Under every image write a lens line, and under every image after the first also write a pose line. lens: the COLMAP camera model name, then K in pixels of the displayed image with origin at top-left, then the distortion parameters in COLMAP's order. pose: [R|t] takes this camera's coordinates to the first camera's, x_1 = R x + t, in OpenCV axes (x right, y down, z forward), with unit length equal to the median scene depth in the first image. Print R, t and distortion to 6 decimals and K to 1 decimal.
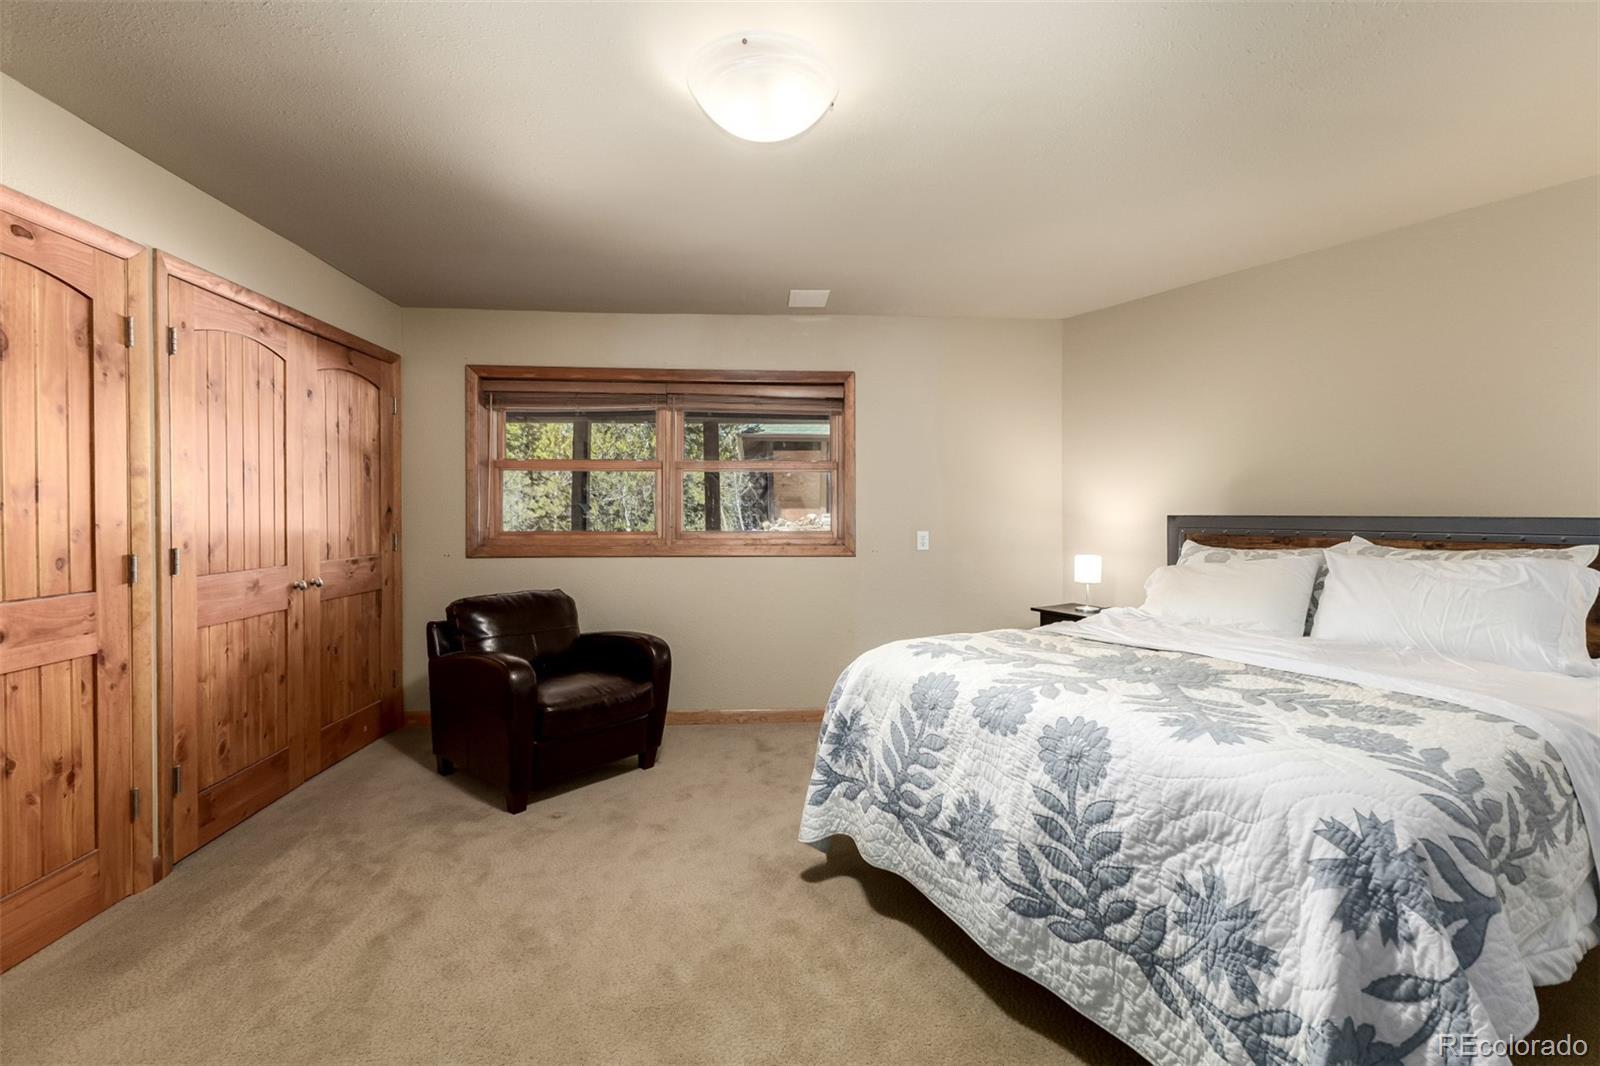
lens RADIAL K [[689.2, 0, 794.3], [0, 689.2, 516.3], [0, 0, 1]] dist [0.008430, -0.000357]
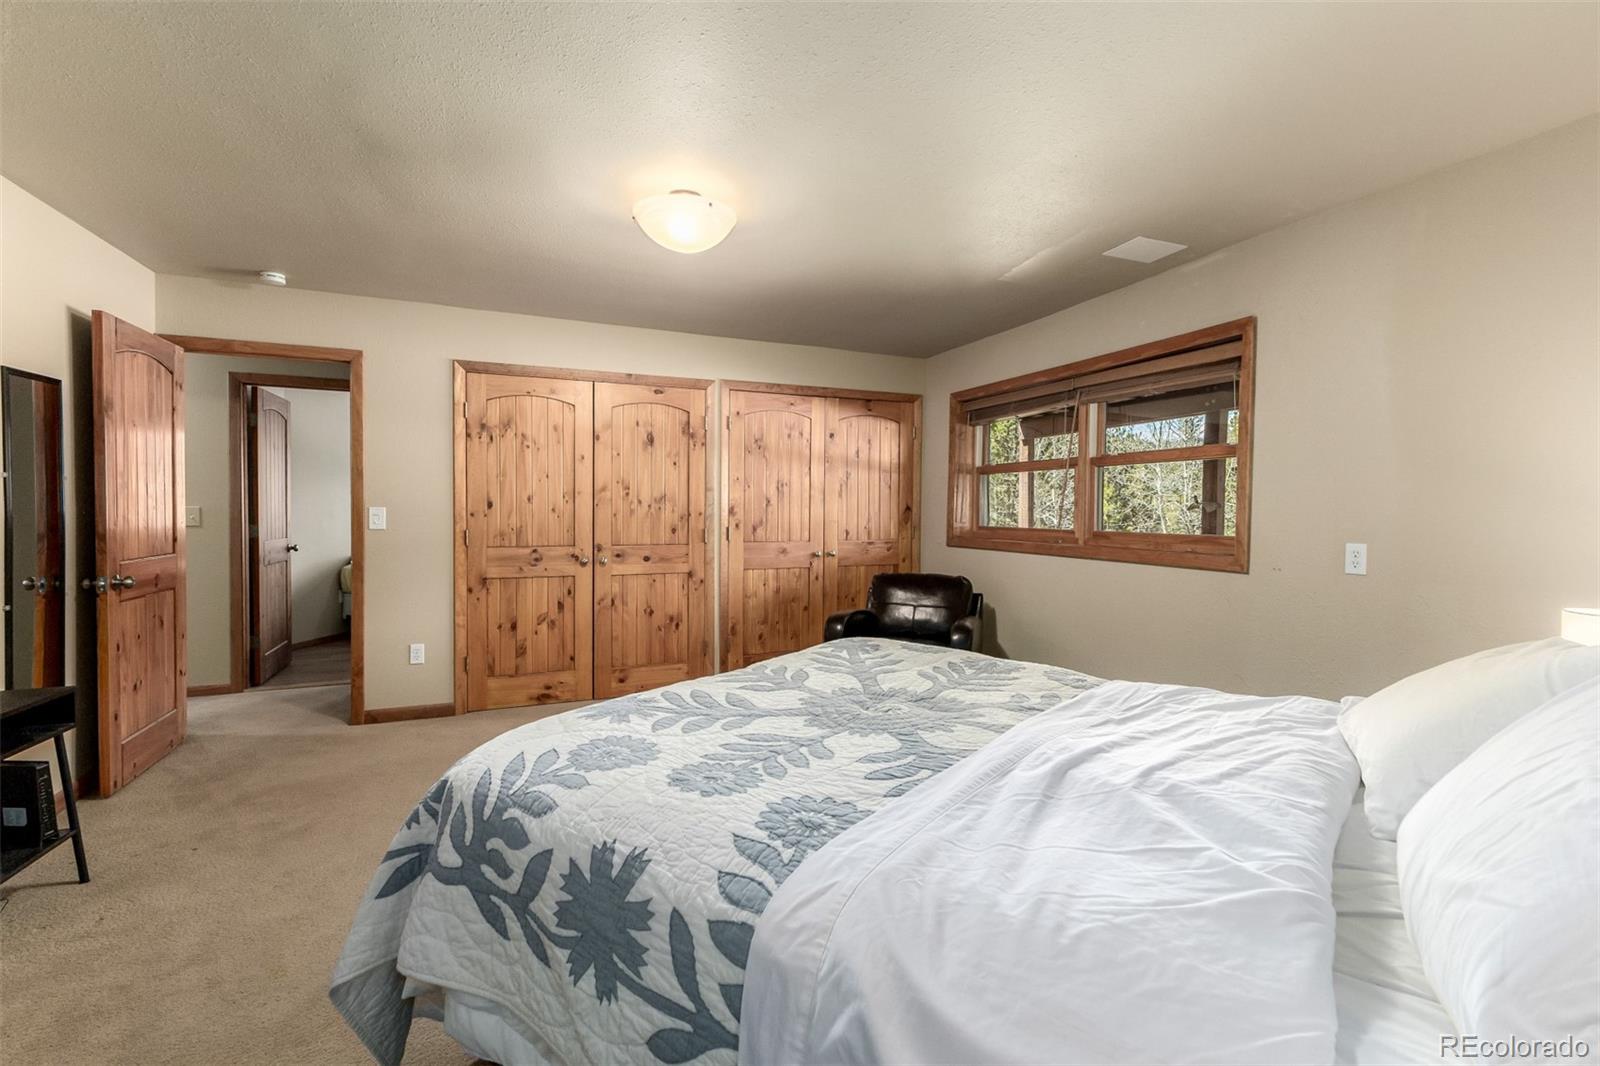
lens RADIAL K [[689.2, 0, 806.3], [0, 689.2, 527.5], [0, 0, 1]] dist [0.008430, -0.000357]
pose [[0.335870, 0.027168, -0.941517, 1.142757], [-0.012282, 0.999625, 0.024464, -0.004068], [0.941828, 0.003347, 0.336078, 0.596408]]
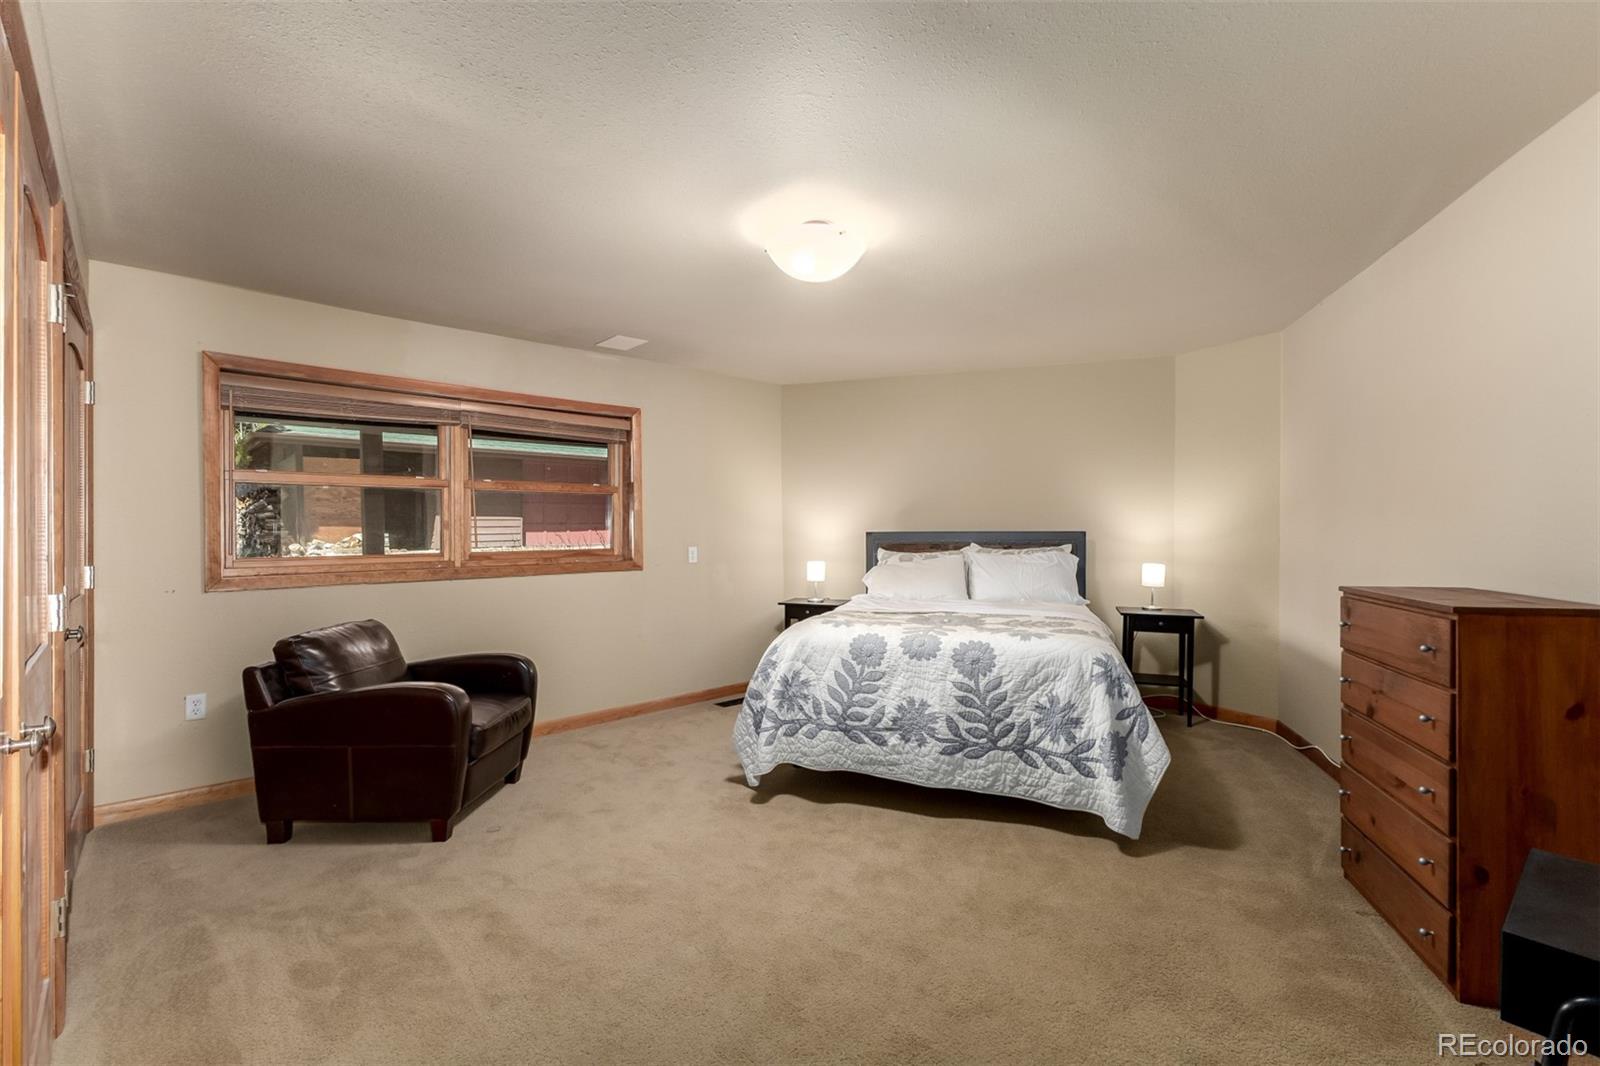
lens RADIAL K [[689.2, 0, 813.7], [0, 689.2, 531.0], [0, 0, 1]] dist [0.008430, -0.000357]
pose [[0.773992, -0.007176, 0.633154, -0.771490], [0.010301, 0.999946, -0.001259, -0.005357], [-0.633111, 0.007497, 0.774025, -0.122644]]
